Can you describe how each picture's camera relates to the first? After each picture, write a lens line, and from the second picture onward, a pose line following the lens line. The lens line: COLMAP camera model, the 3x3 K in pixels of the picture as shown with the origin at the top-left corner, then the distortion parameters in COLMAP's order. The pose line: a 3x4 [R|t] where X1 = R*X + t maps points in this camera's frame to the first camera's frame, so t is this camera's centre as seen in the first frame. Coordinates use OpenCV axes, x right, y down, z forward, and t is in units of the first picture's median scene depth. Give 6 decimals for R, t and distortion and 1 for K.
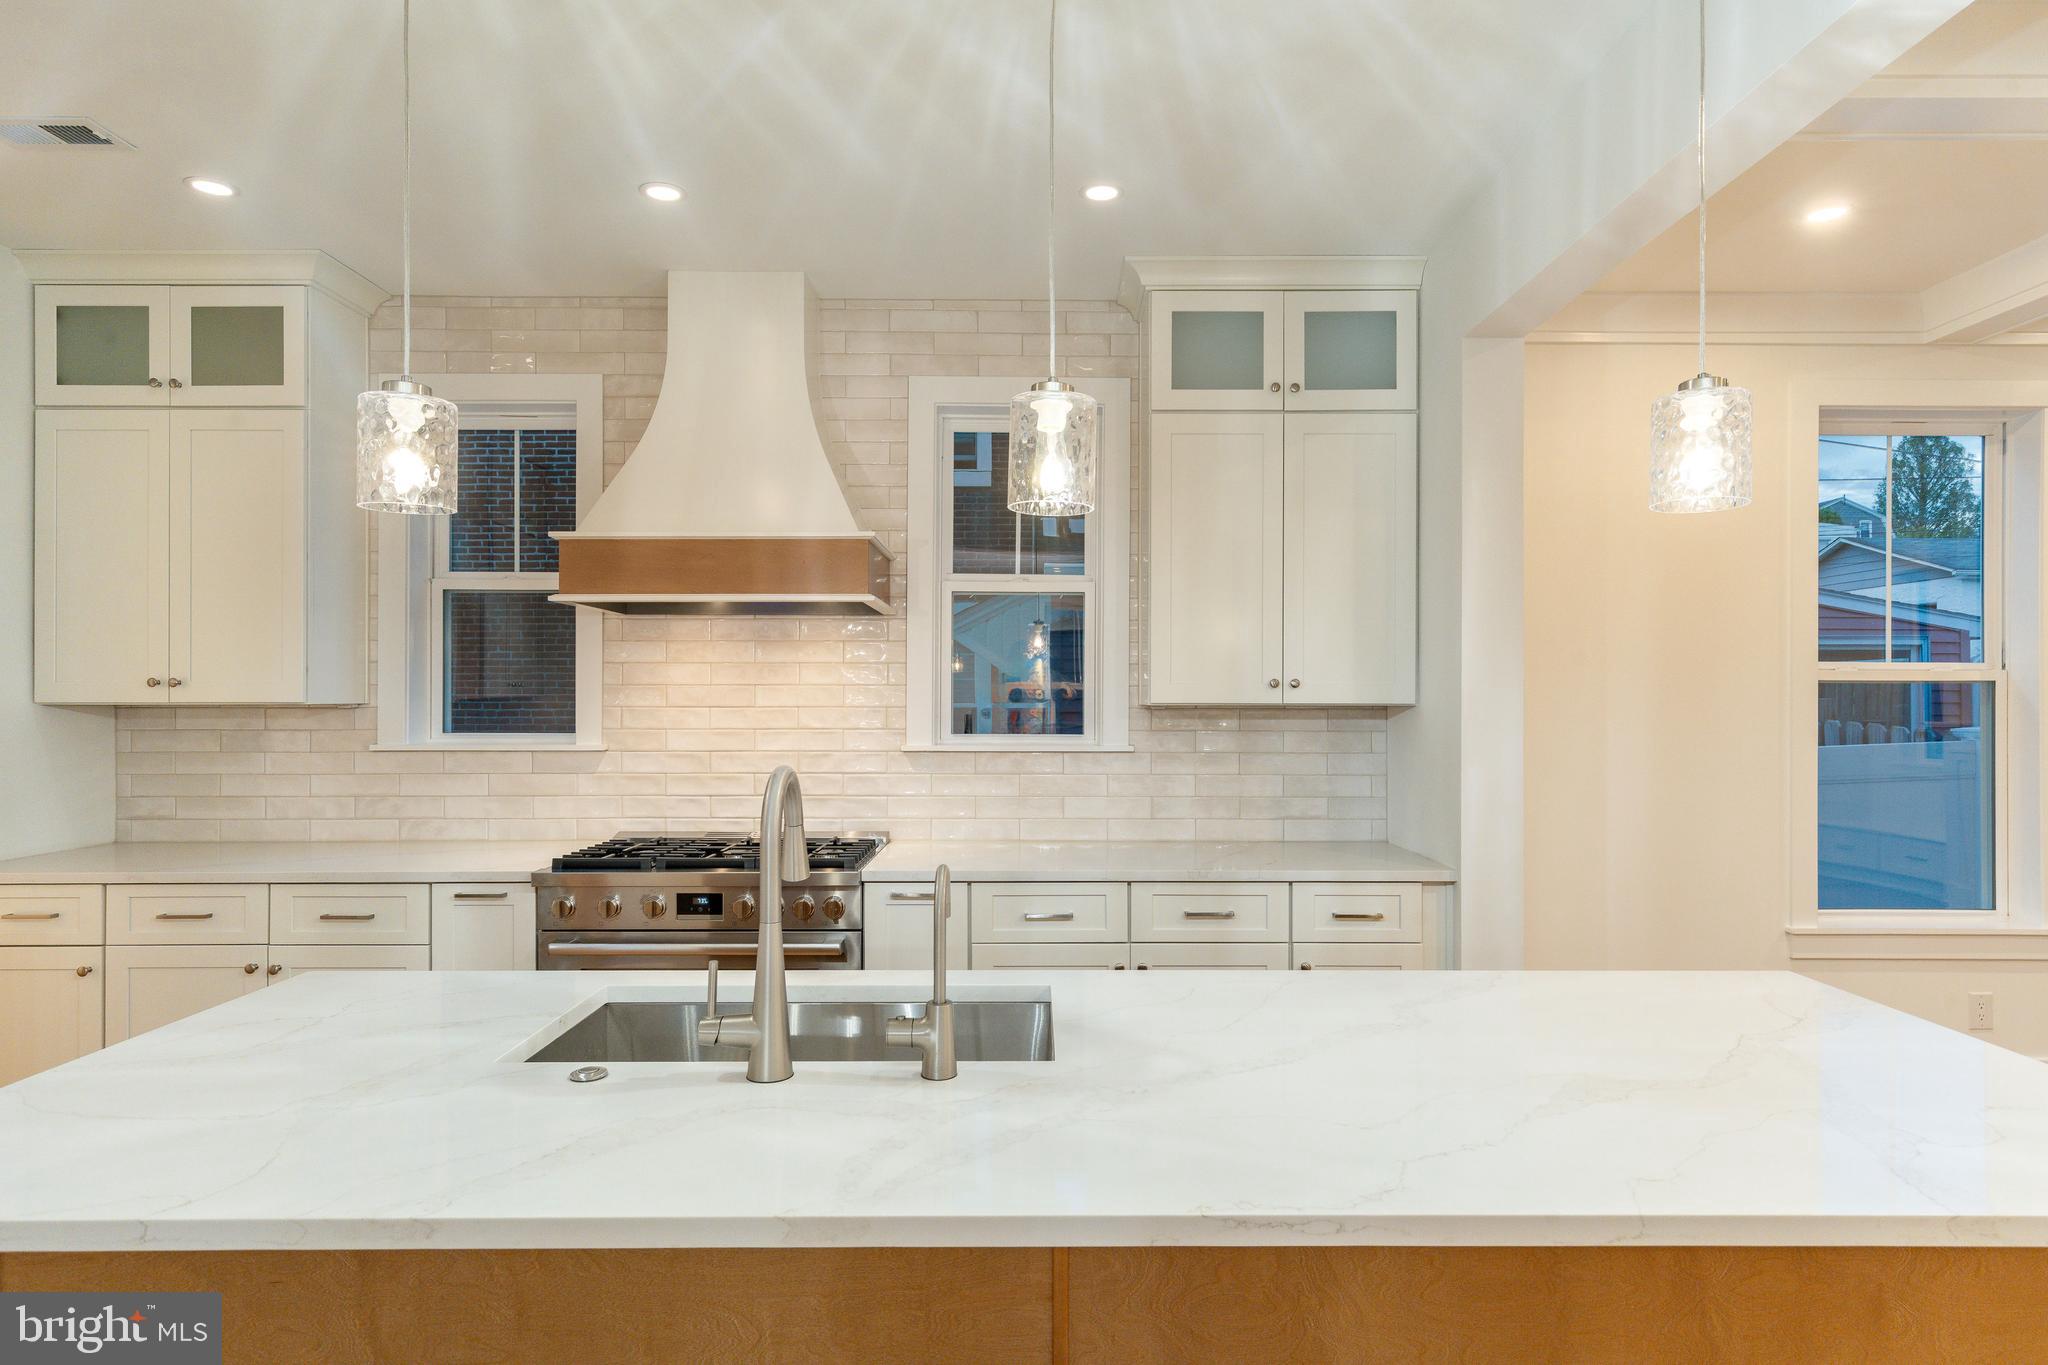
lens RADIAL K [[1142.6, 0, 1038.0], [0, 1142.6, 691.4], [0, 0, 1]] dist [0.016797, -0.003973]
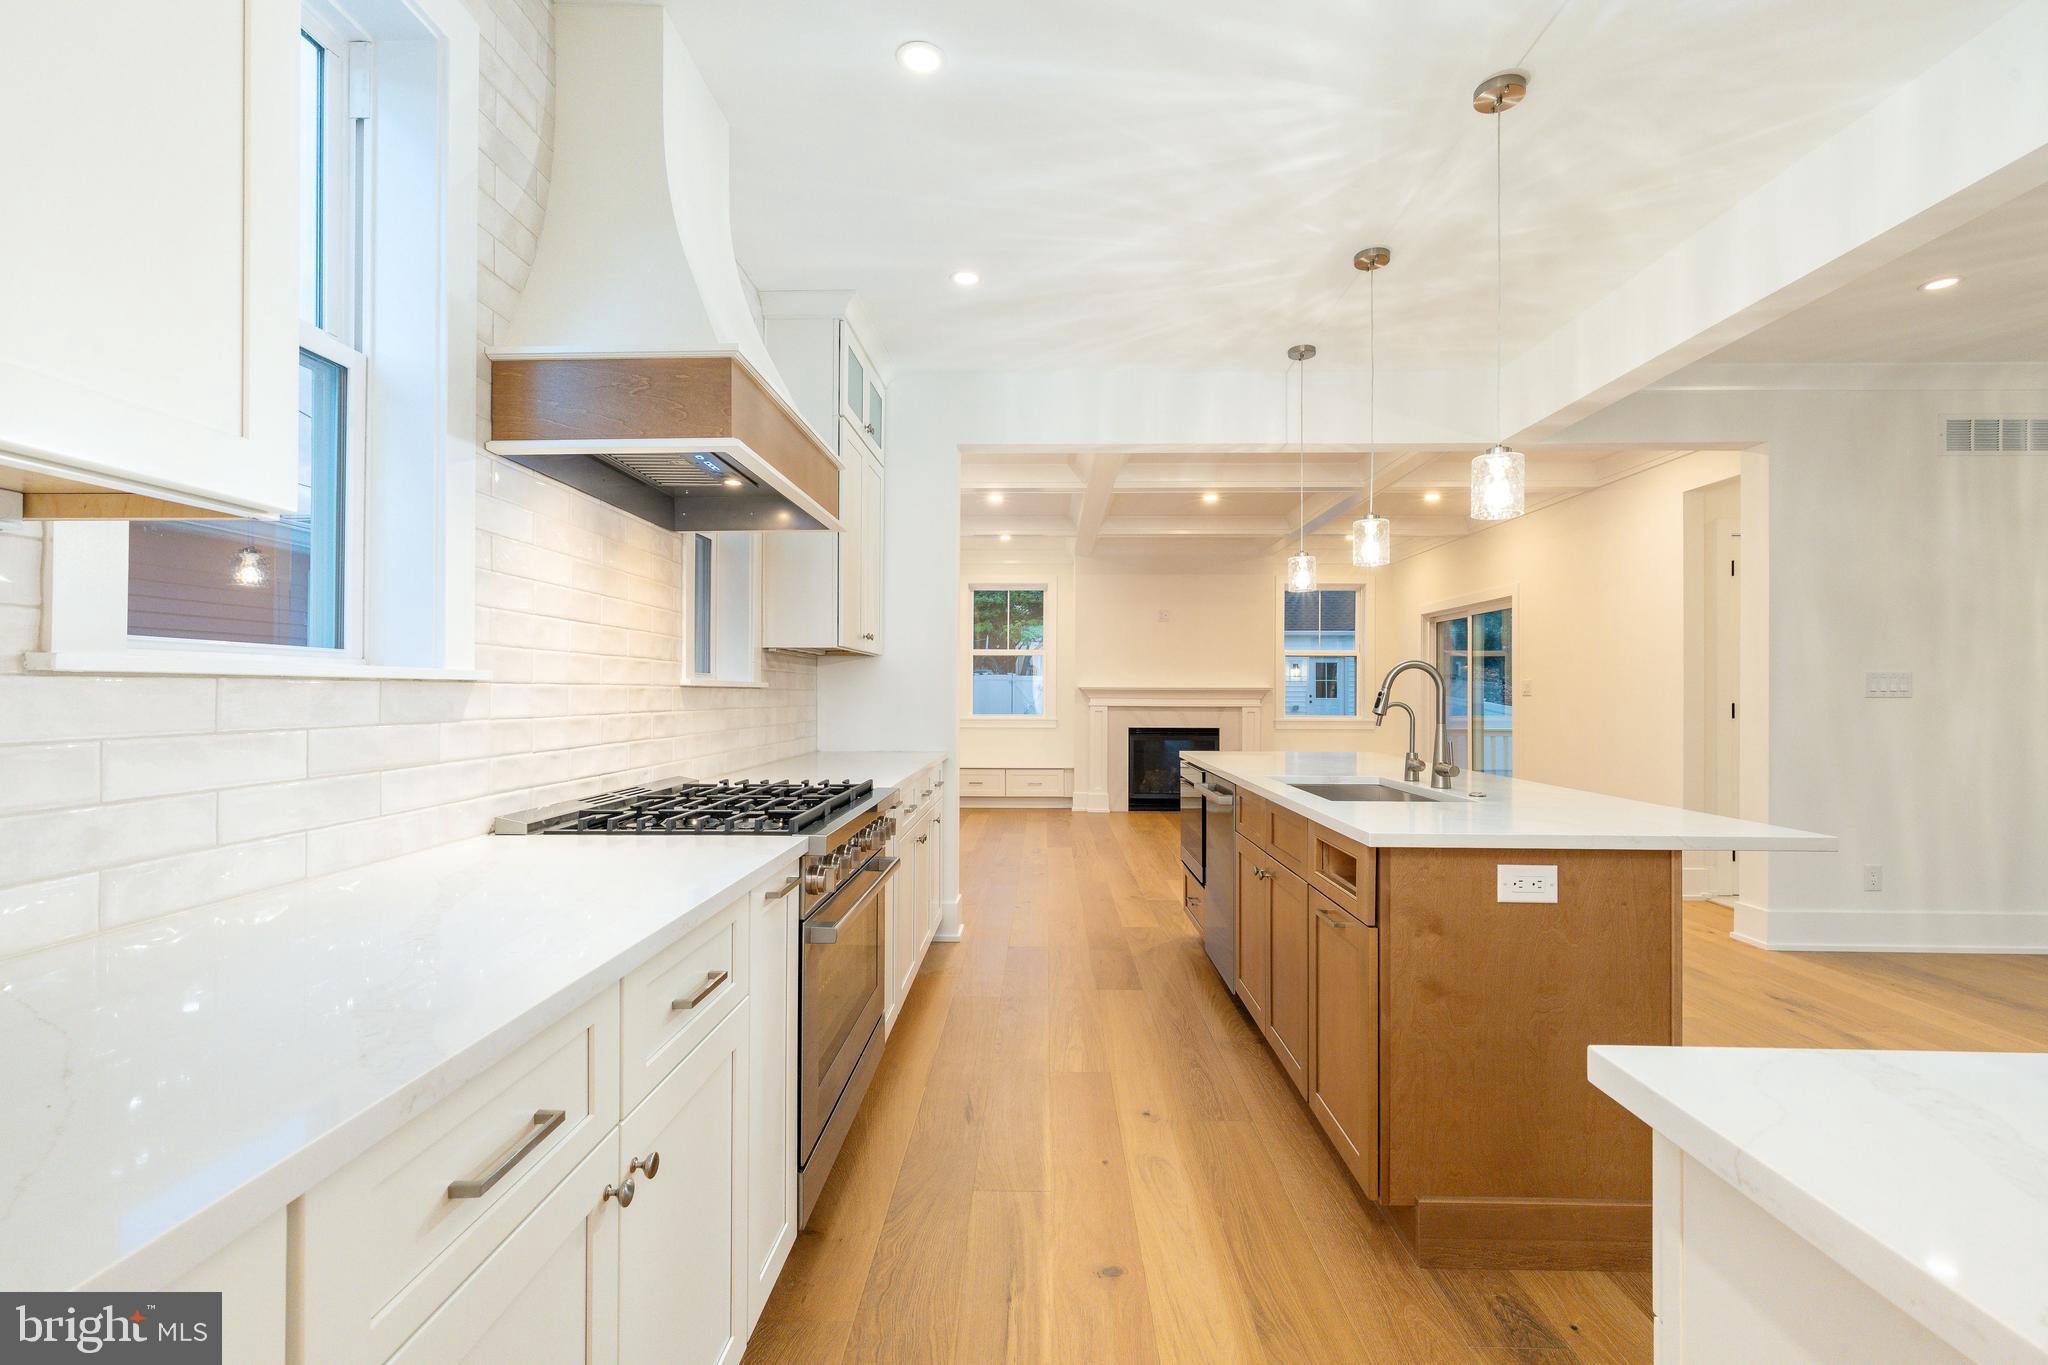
lens RADIAL K [[911.6, 0, 1028.5], [0, 911.6, 681.5], [0, 0, 1]] dist [0.013807, -0.000924]
pose [[0.021202, 0.010084, 0.999724, -0.841833], [-0.008360, 0.999916, -0.009908, 0.054530], [-0.999740, -0.008147, 0.021284, 0.717340]]
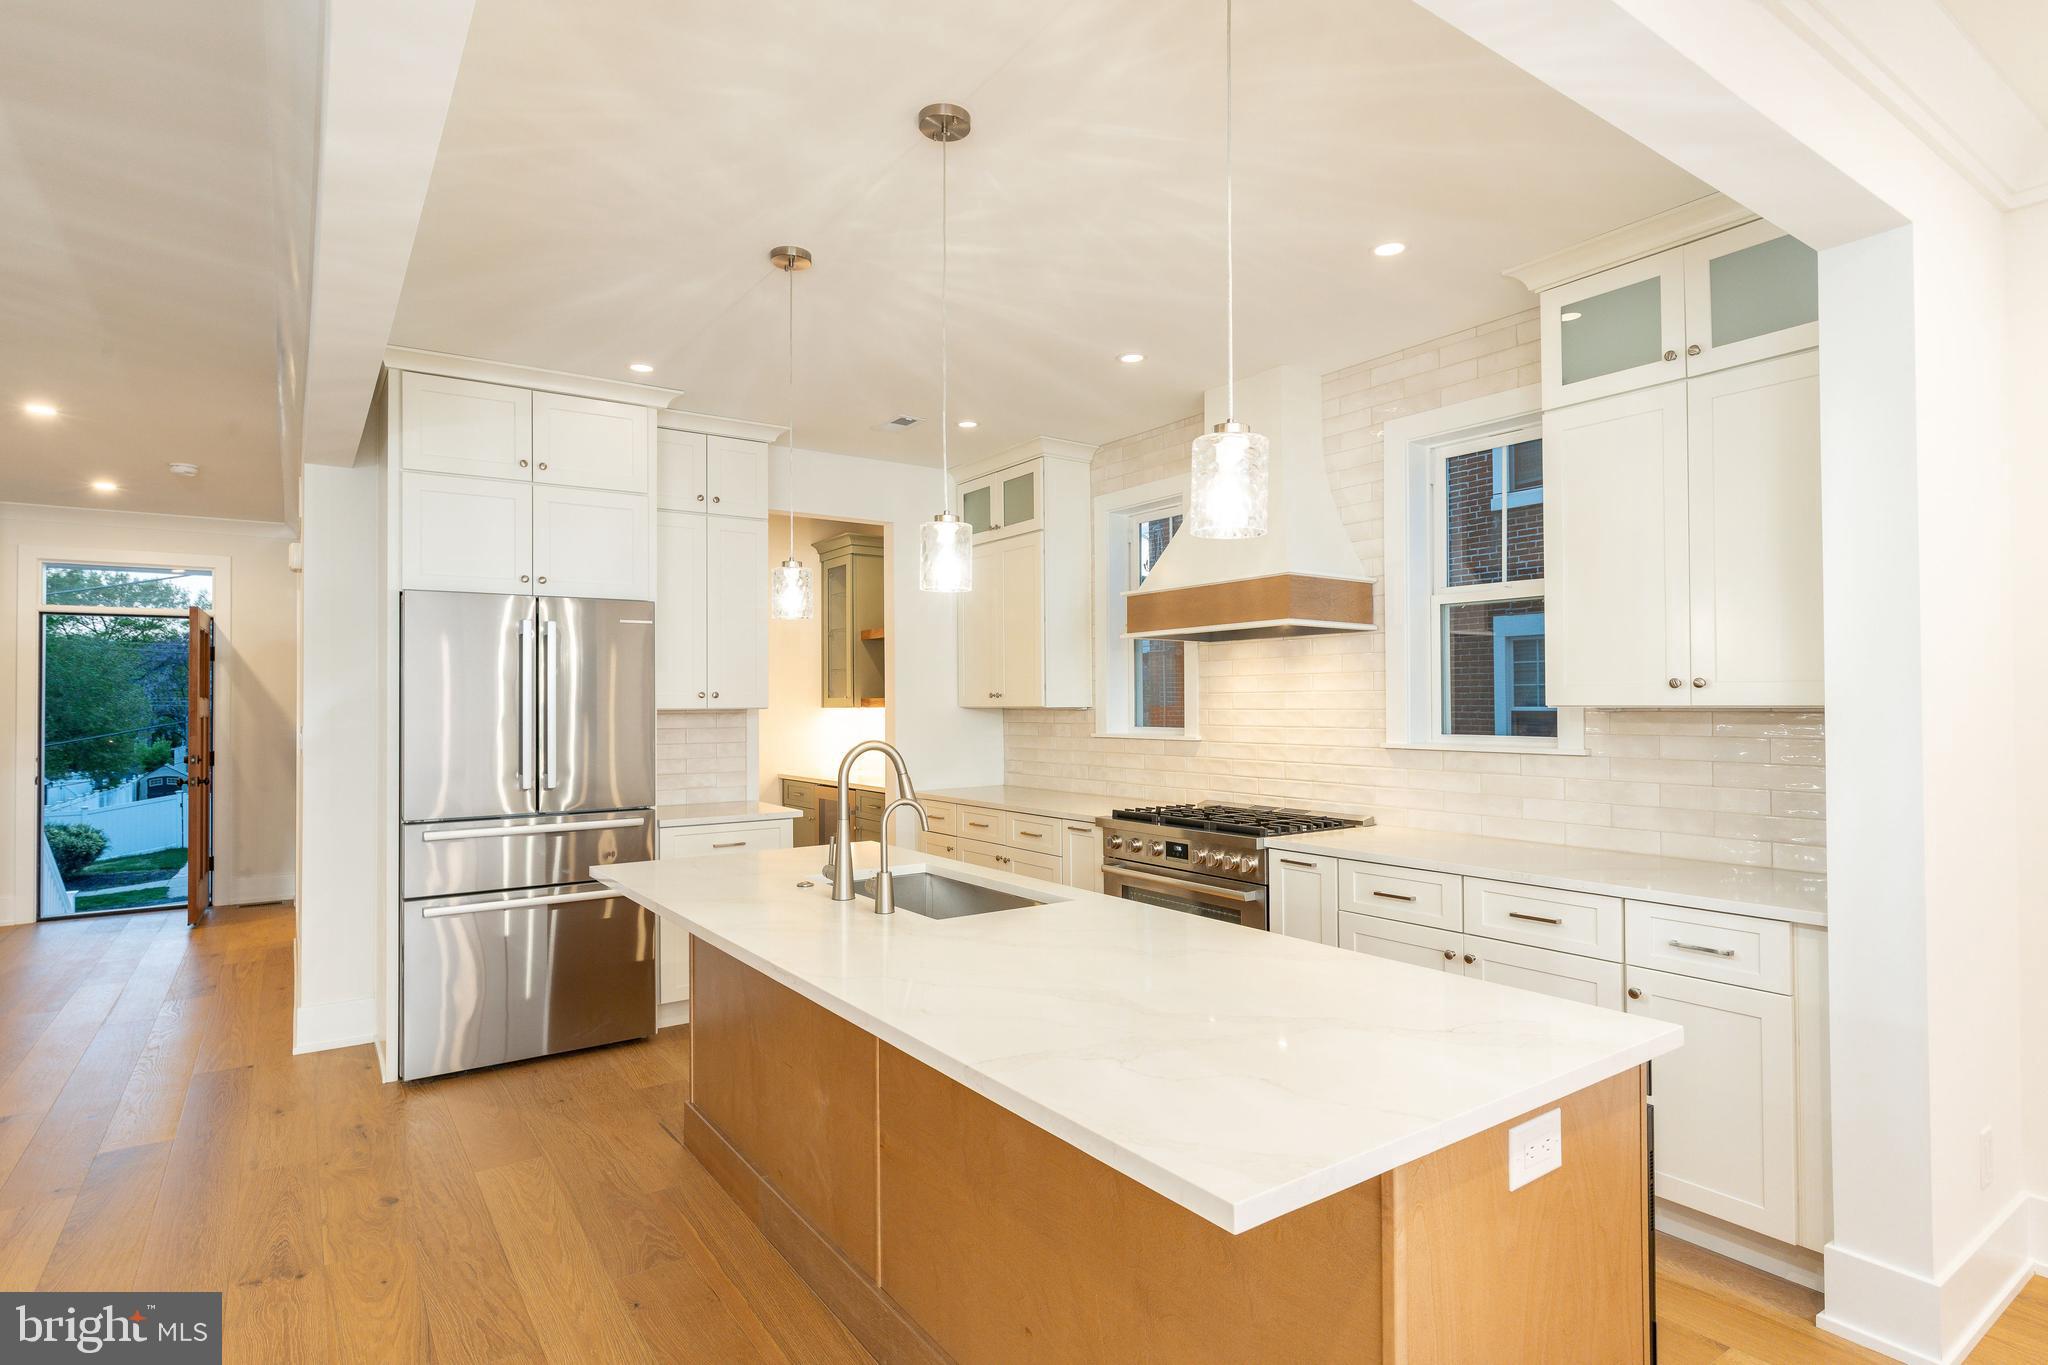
lens RADIAL K [[1045.9, 0, 1025.3], [0, 1045.9, 693.1], [0, 0, 1]] dist [0.005826, 0.000467]
pose [[0.578215, -0.011895, -0.815798, 0.540518], [0.011020, 0.999916, -0.006769, 0.000226], [0.815810, -0.005076, 0.578298, 0.095132]]
